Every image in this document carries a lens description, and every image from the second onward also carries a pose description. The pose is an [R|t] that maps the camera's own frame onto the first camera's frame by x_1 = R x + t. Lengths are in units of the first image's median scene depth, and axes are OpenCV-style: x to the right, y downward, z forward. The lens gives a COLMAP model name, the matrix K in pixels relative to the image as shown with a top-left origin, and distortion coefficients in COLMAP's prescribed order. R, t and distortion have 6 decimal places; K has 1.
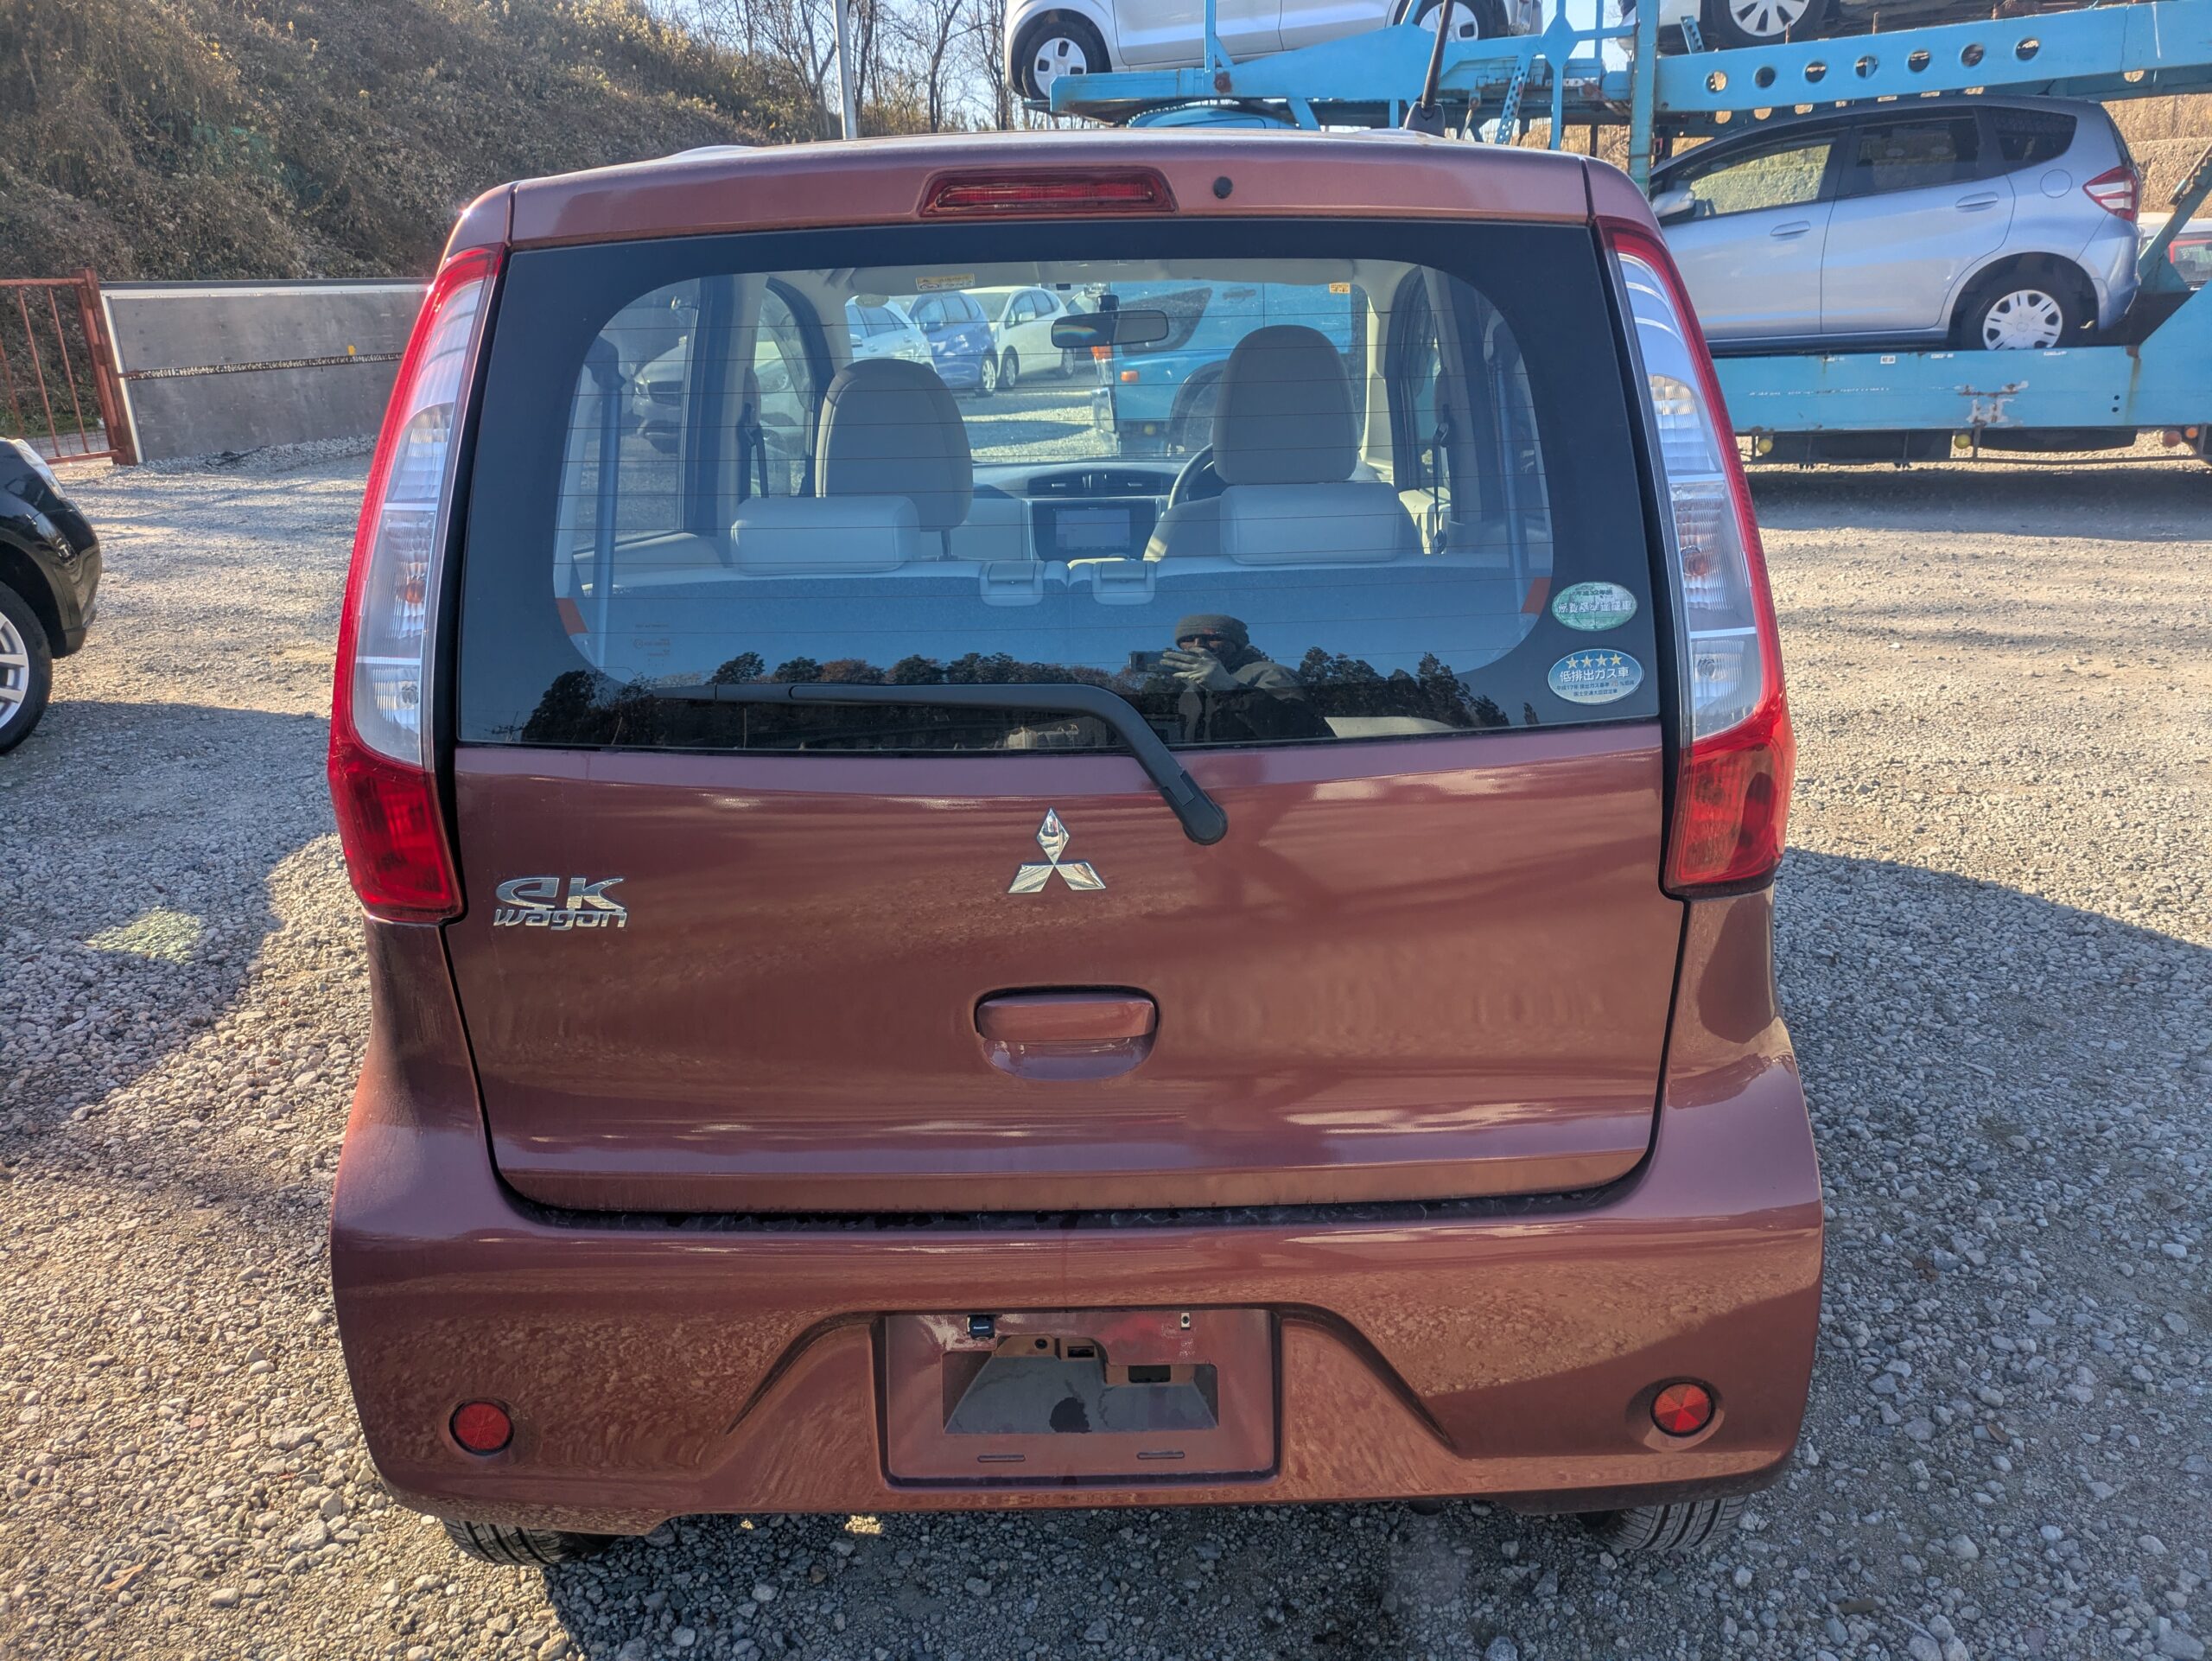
lens RADIAL K [[1678.7, 0, 1106.0], [0, 1678.7, 830.5], [0, 0, 1]] dist [0.018872, -0.005079]
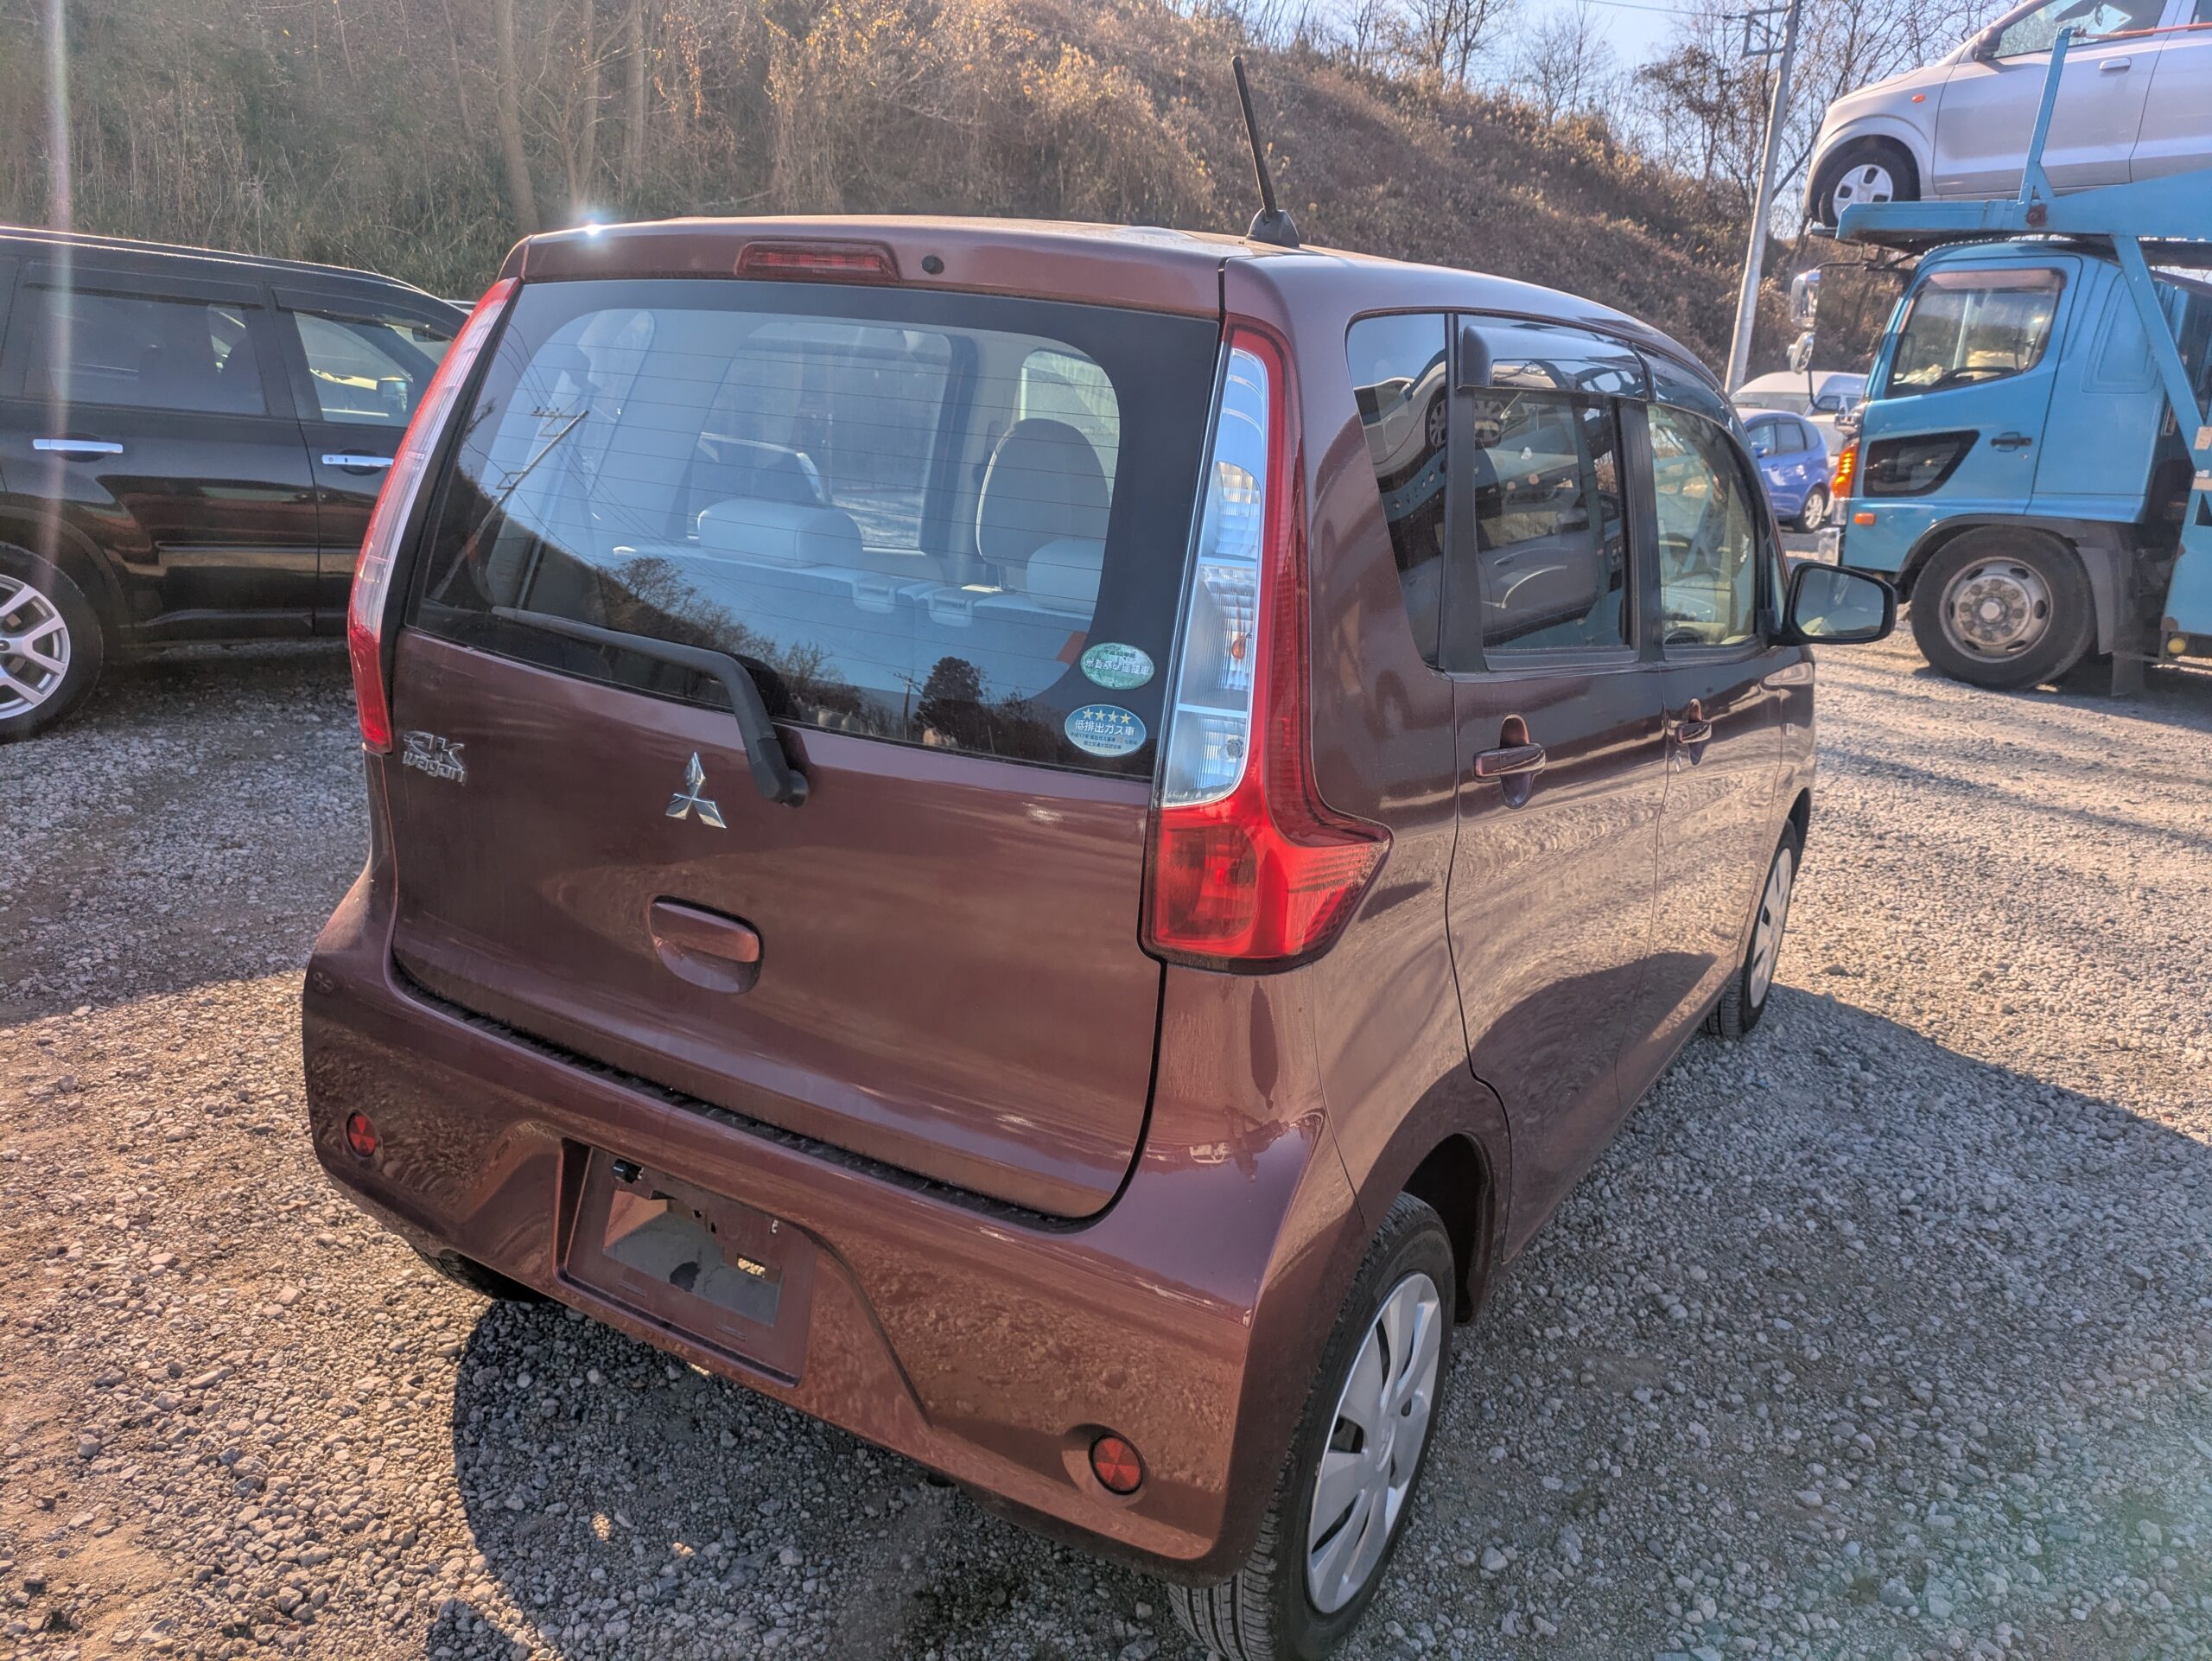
lens RADIAL K [[1638.1, 0, 1106.0], [0, 1638.1, 830.5], [0, 0, 1]] dist [0.069629, -0.071383]
pose [[0.857612, 0.213477, -0.467898, 0.579338], [-0.239482, 0.970893, 0.004020, -0.024922], [0.455137, 0.108605, 0.883773, 0.063100]]
